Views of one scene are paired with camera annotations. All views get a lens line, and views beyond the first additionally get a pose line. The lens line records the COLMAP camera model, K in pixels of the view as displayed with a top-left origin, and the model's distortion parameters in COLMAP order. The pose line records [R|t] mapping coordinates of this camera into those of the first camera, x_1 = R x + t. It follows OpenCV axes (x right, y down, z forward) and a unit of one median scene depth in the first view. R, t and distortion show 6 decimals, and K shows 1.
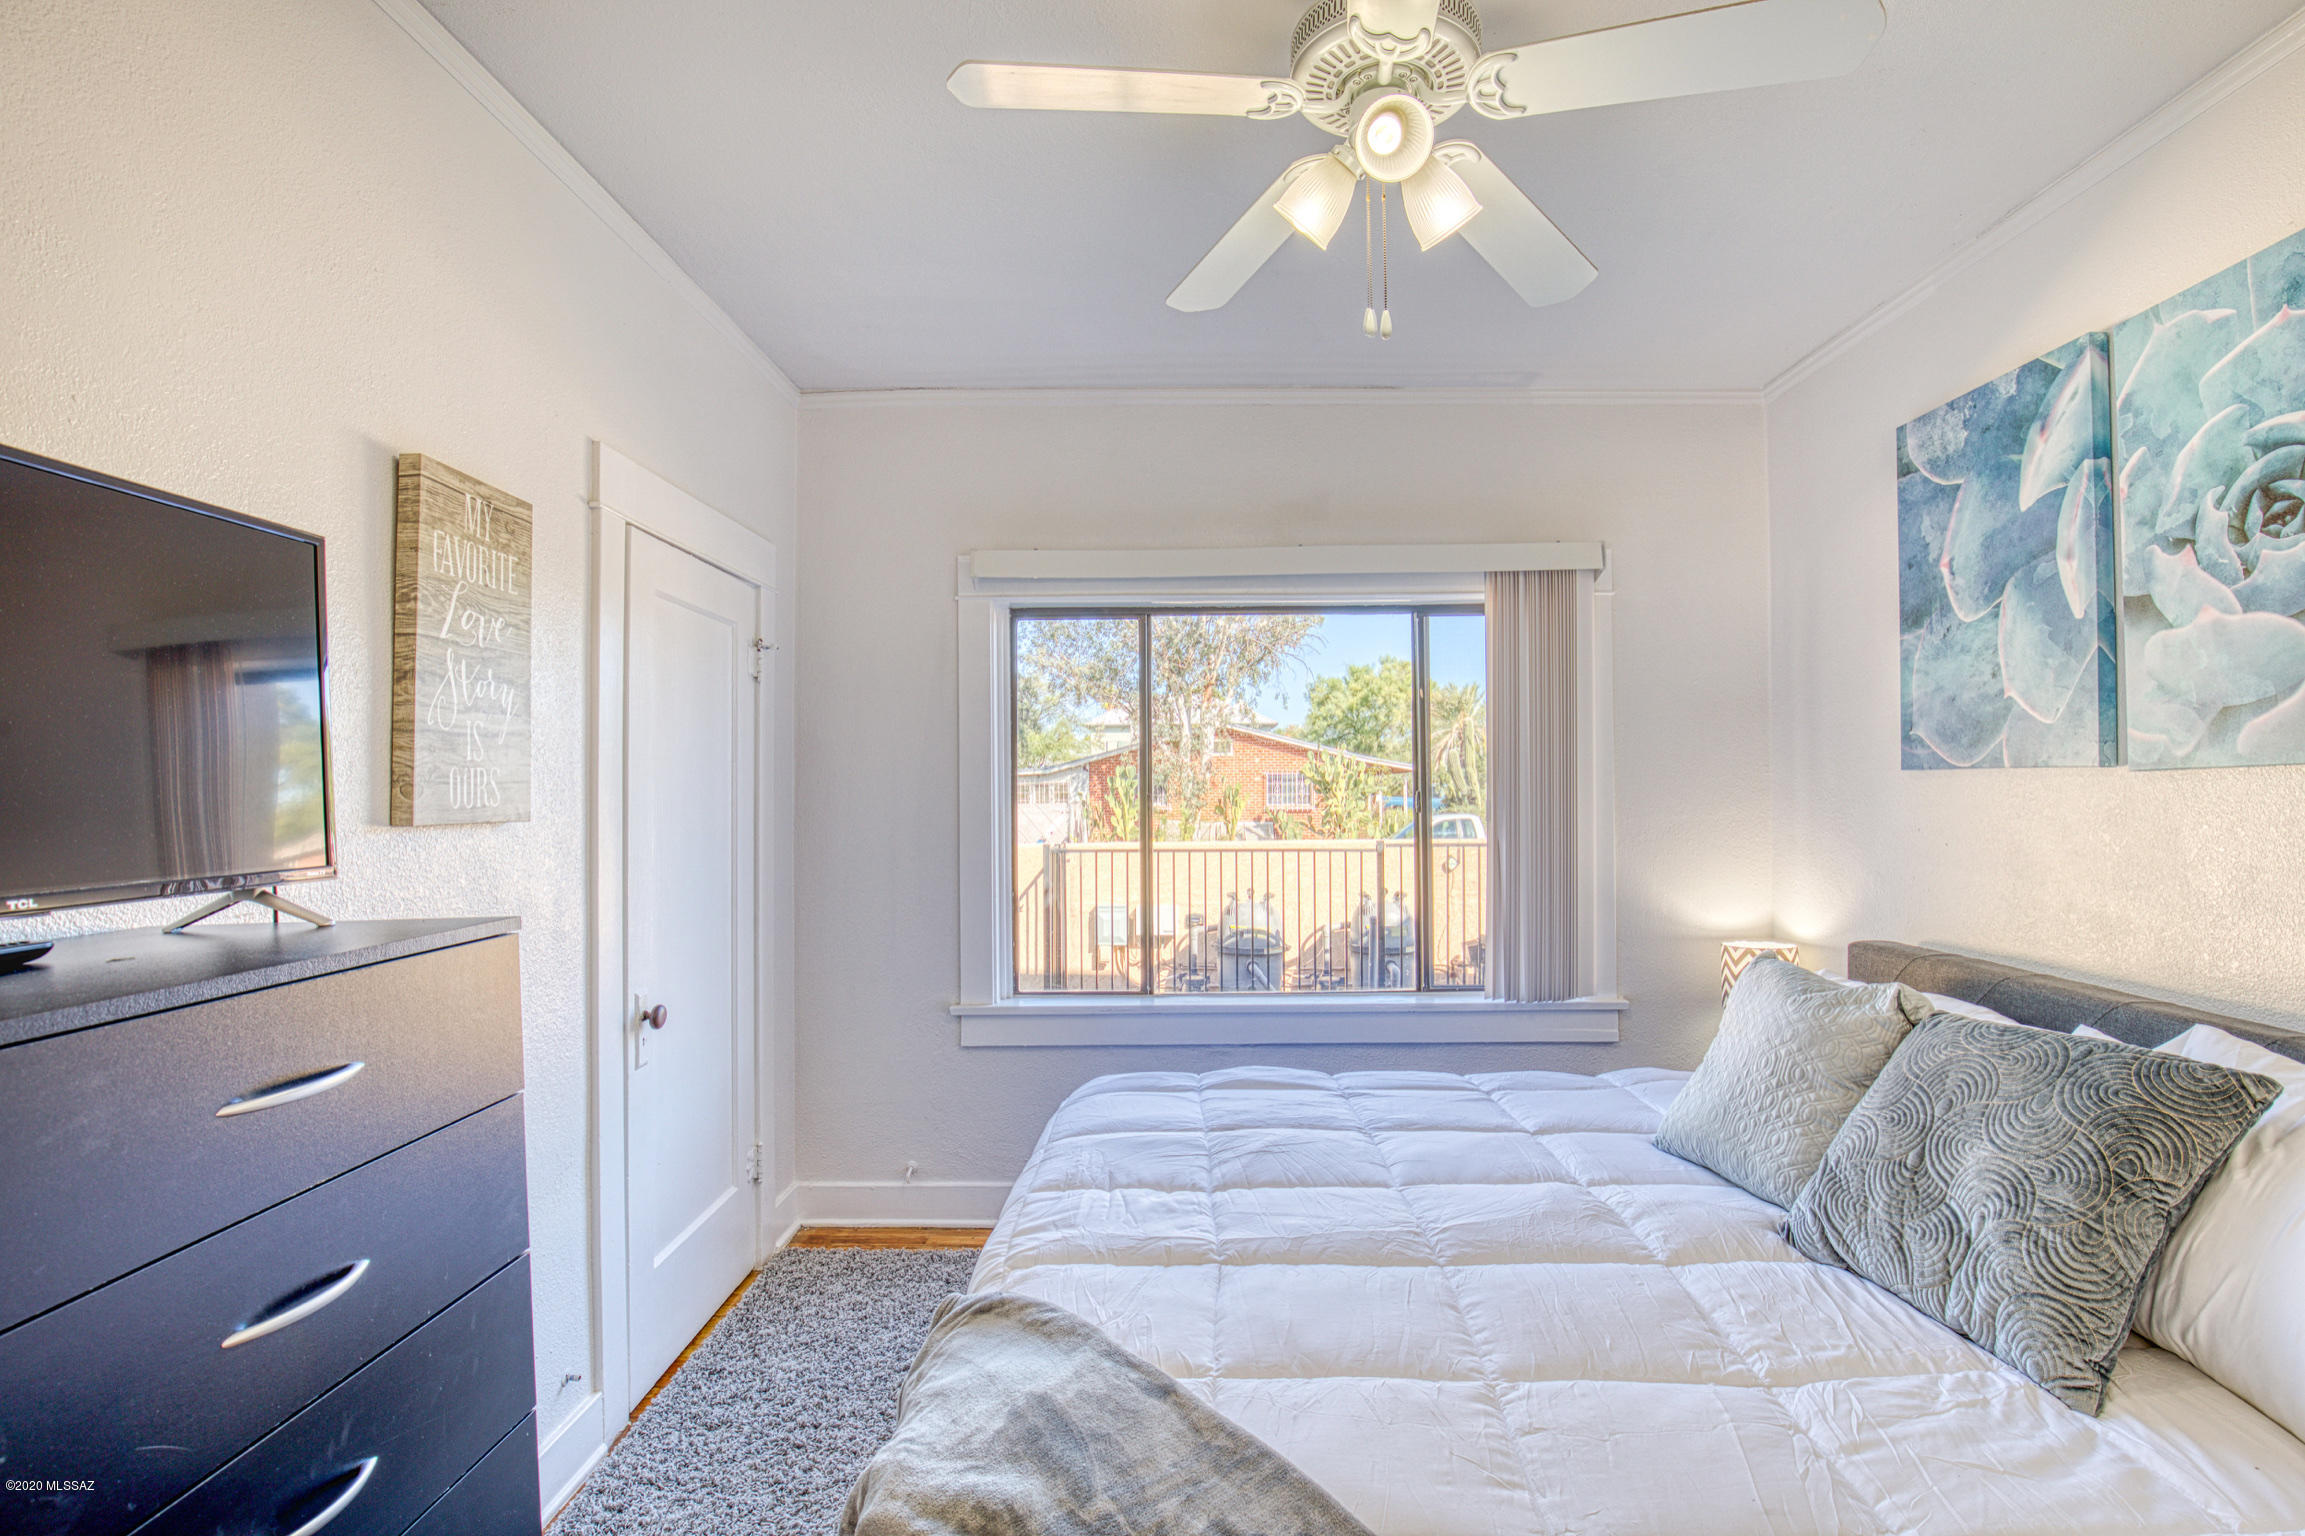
lens RADIAL K [[1050.0, 0, 1172.4], [0, 1050.0, 774.8], [0, 0, 1]] dist [-0.037575, 0.007494]
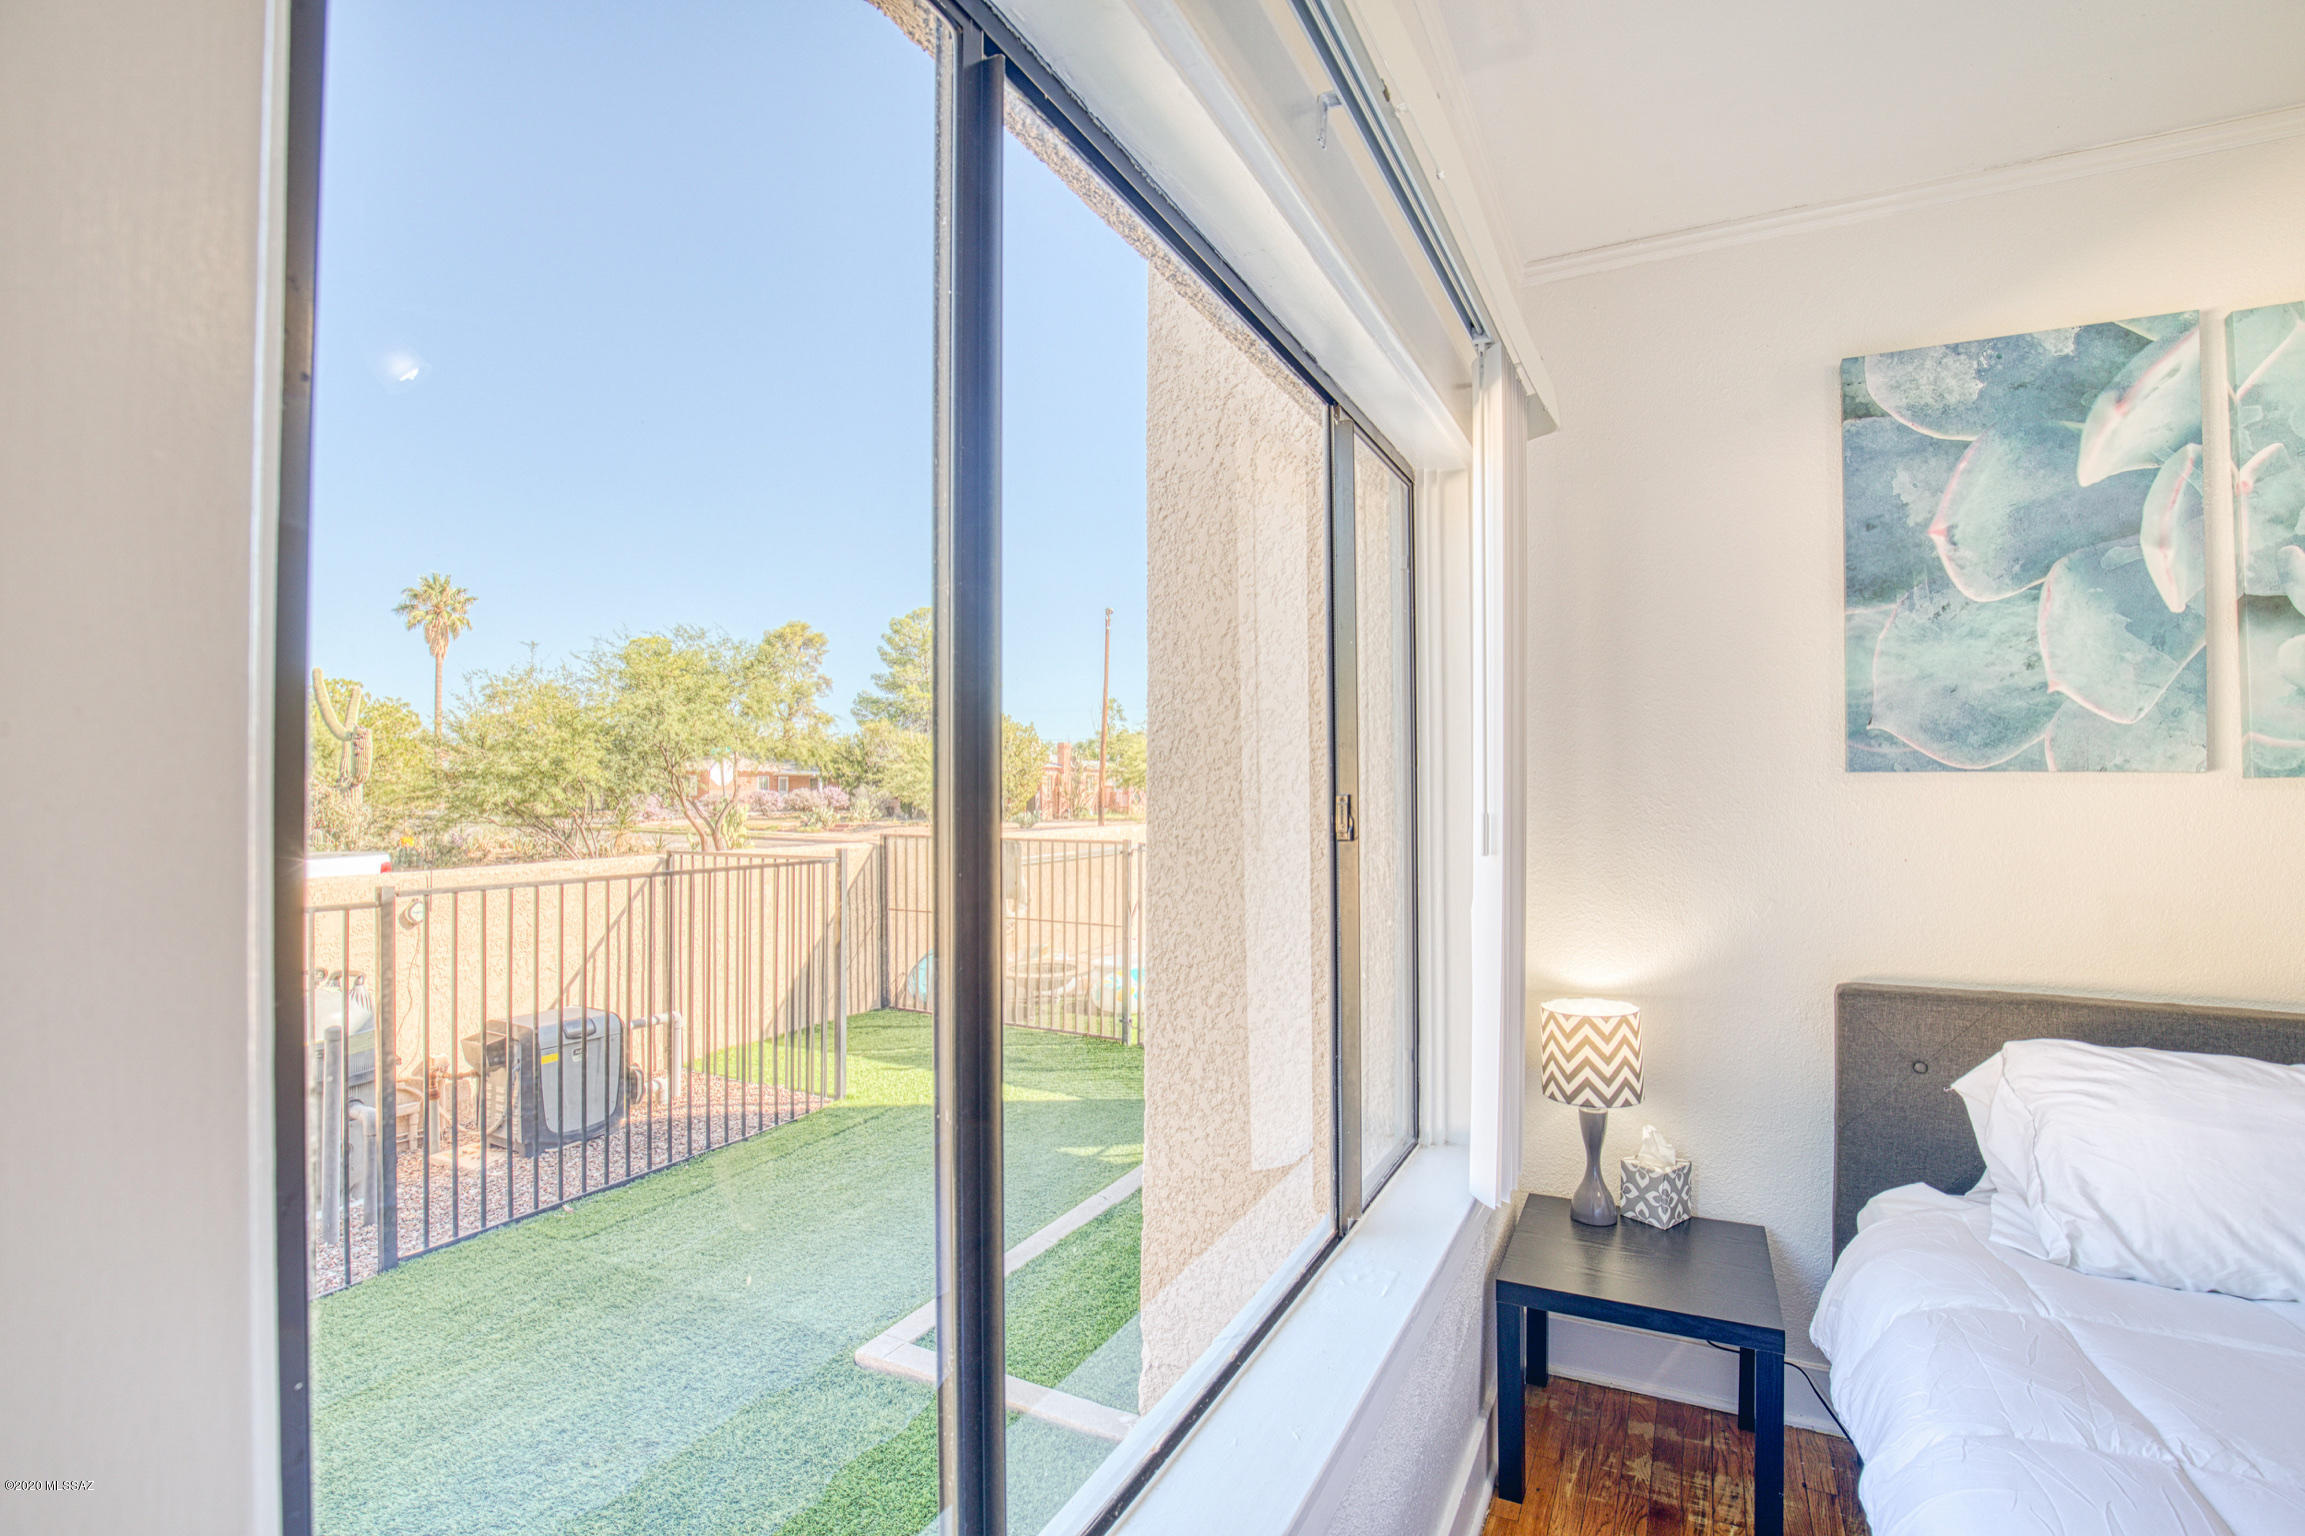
lens RADIAL K [[1050.0, 0, 1166.9], [0, 1050.0, 775.0], [0, 0, 1]] dist [-0.037575, 0.007494]
pose [[0.441445, 0.023771, 0.896973, -0.374079], [-0.019842, 0.999663, -0.016727, 0.030859], [-0.897069, -0.010414, 0.441768, 1.544870]]
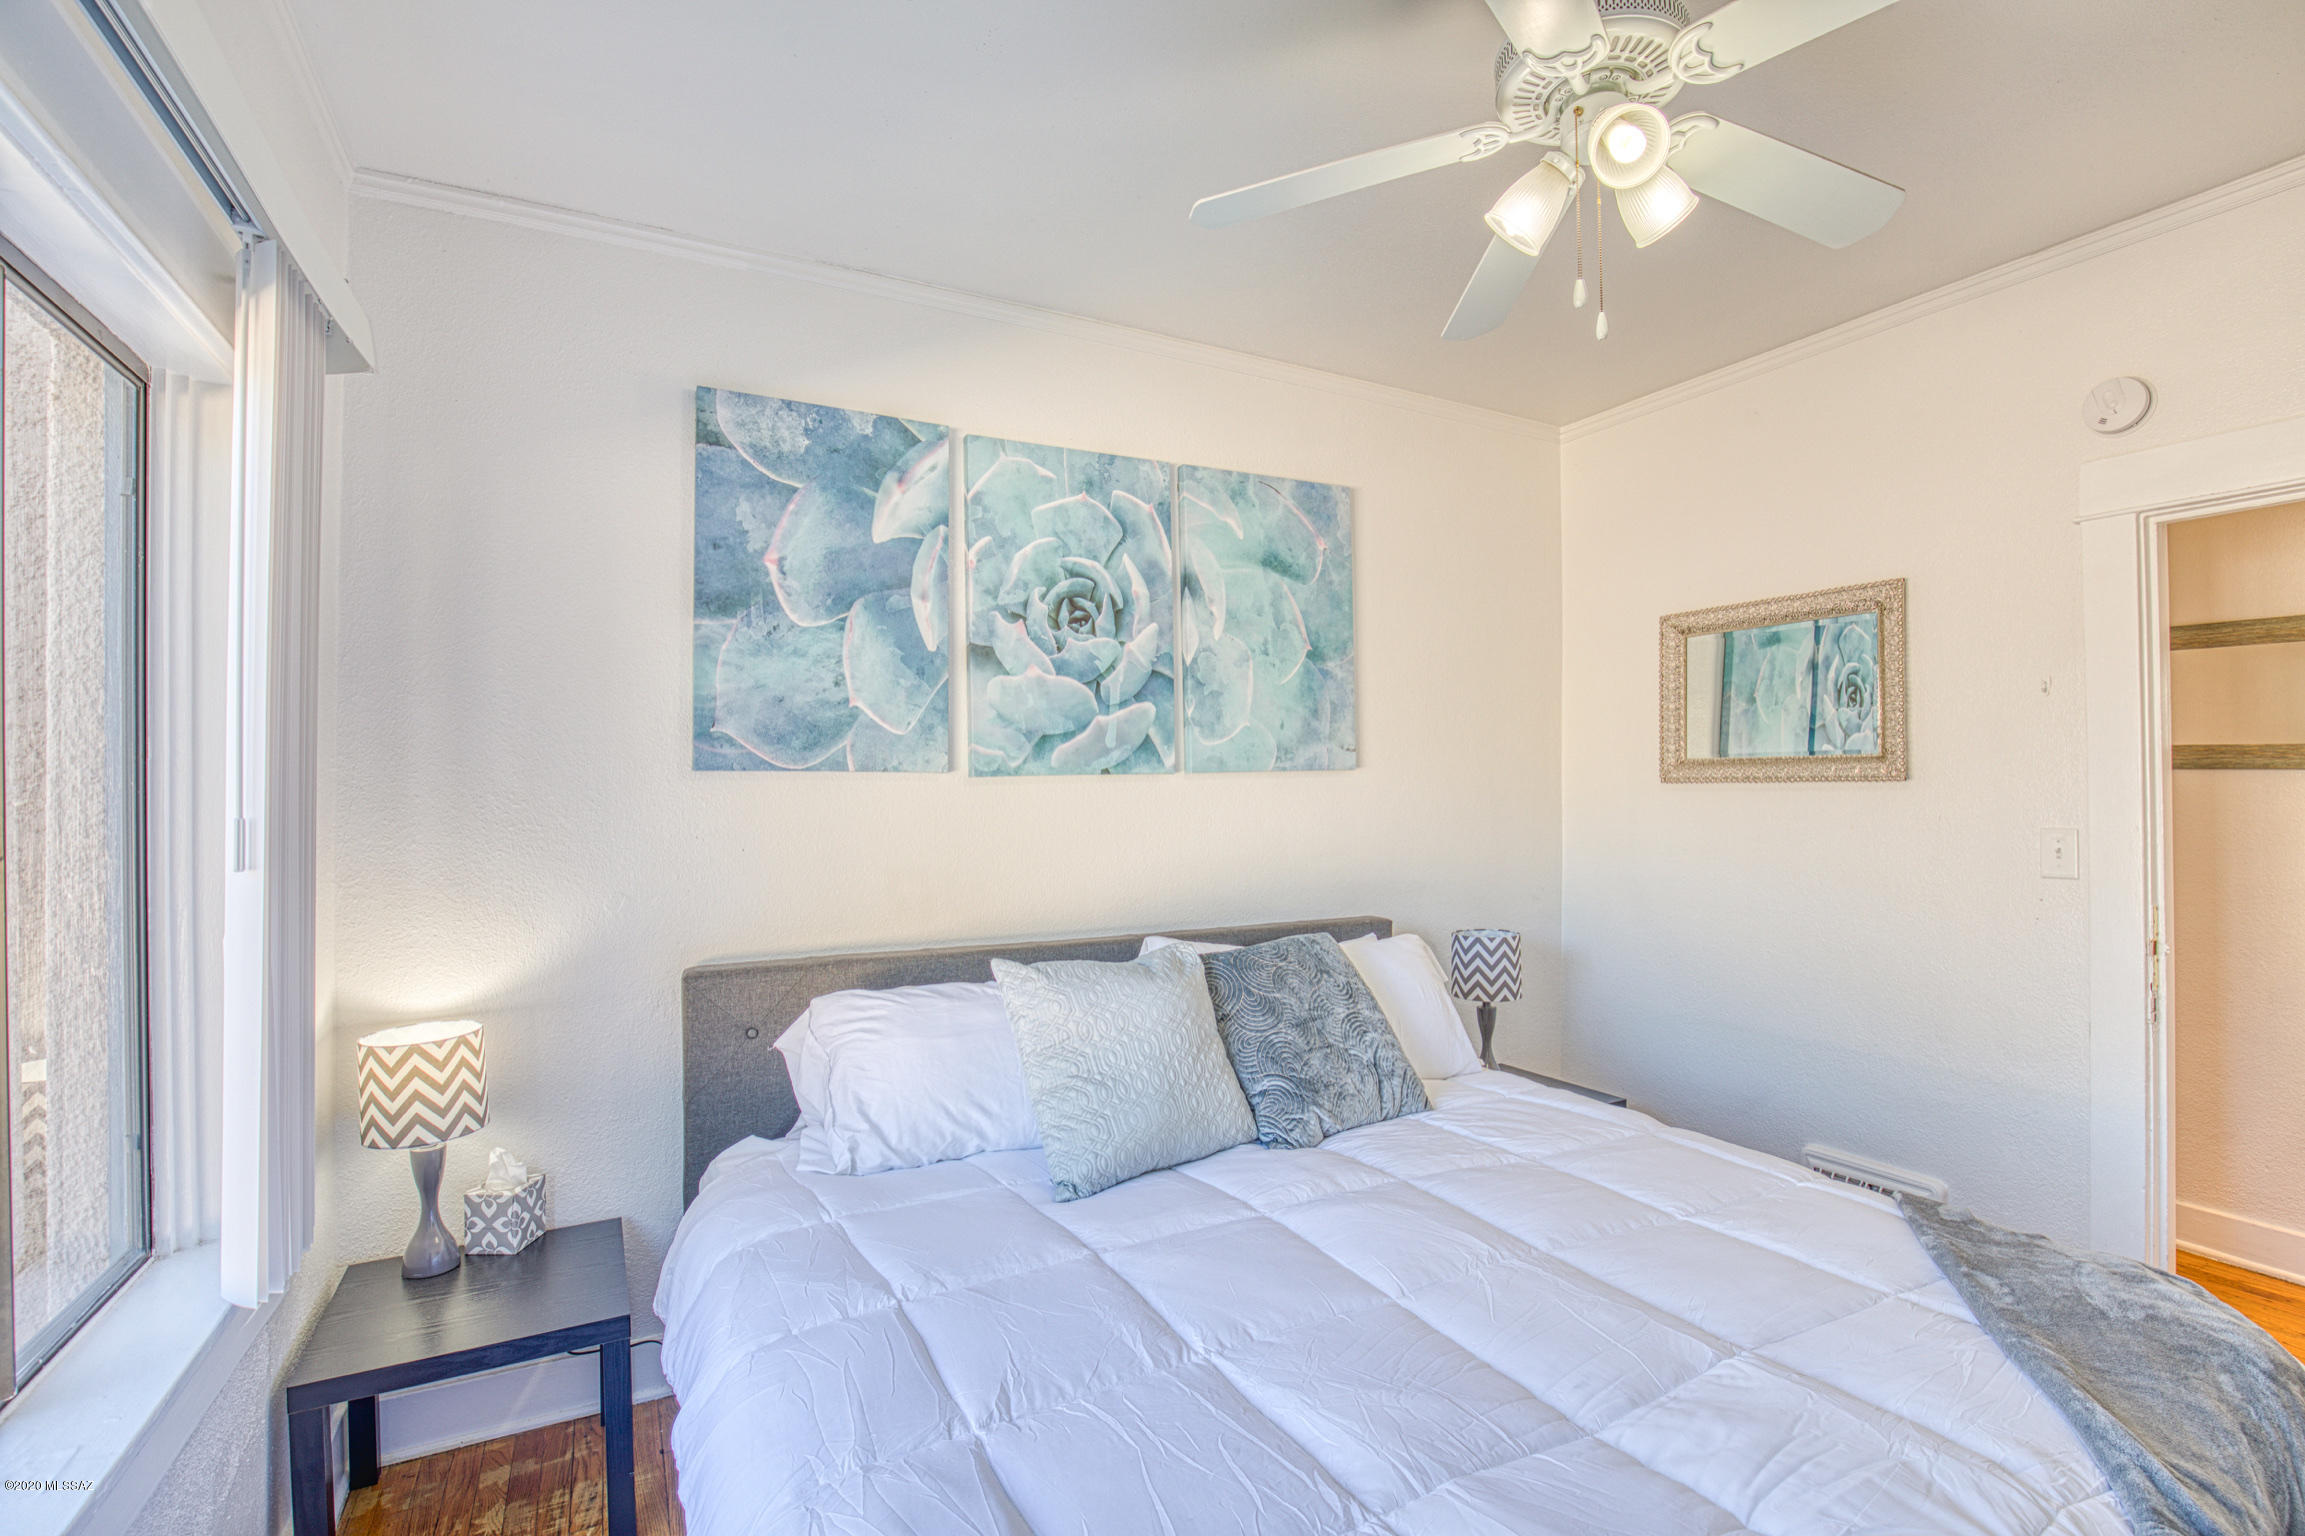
lens RADIAL K [[1050.0, 0, 1176.6], [0, 1050.0, 774.2], [0, 0, 1]] dist [-0.037575, 0.007494]
pose [[-0.484538, 0.022174, 0.874489, -0.376210], [-0.003415, 0.999623, -0.027239, 0.029621], [-0.874764, -0.016184, -0.484279, 1.473326]]
